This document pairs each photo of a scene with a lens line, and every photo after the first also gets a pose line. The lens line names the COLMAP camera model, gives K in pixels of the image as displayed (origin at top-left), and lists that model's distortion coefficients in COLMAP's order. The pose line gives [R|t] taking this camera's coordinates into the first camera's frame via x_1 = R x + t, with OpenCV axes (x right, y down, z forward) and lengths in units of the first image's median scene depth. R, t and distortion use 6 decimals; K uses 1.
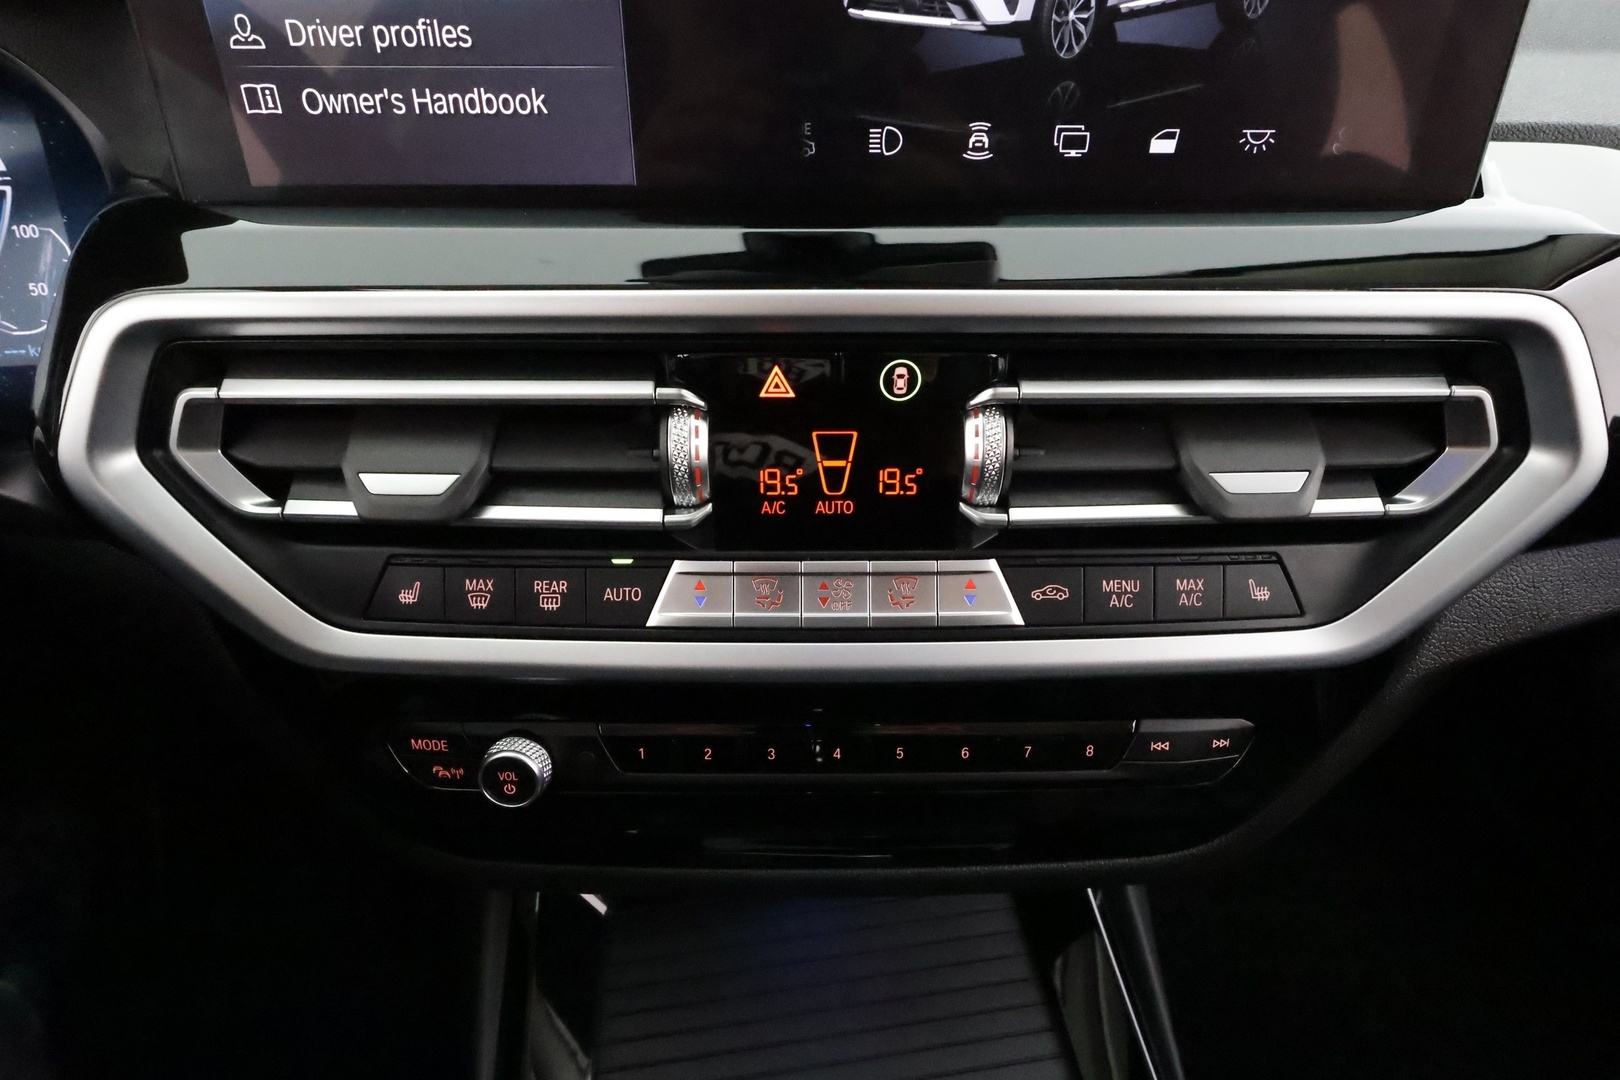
lens RADIAL K [[792.6, 0, 803.6], [0, 792.6, 548.2], [0, 0, 1]] dist [0.001882, 0.000549]
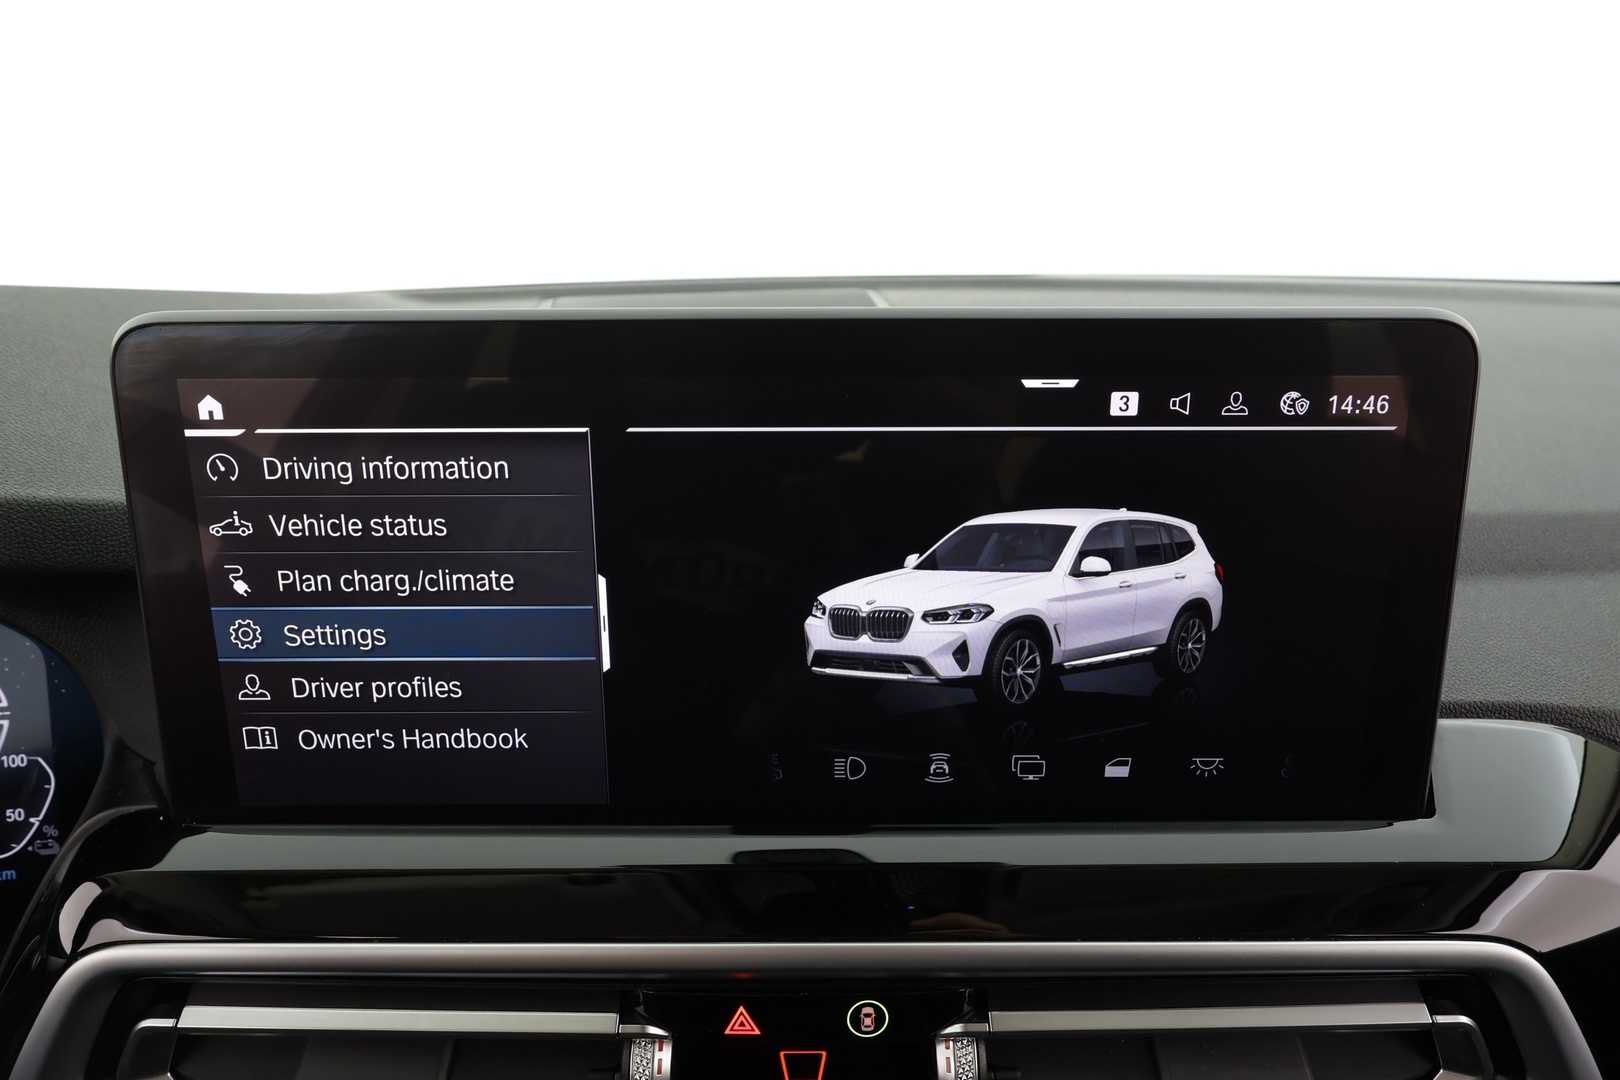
lens RADIAL K [[875.6, 0, 807.4], [0, 875.6, 537.5], [0, 0, 1]] dist [-0.002252, 0.001888]
pose [[0.999979, 0.000048, -0.006420, 0.054653], [-0.001446, 0.975965, -0.217922, -0.559430], [0.006255, 0.217927, 0.975945, -0.191052]]
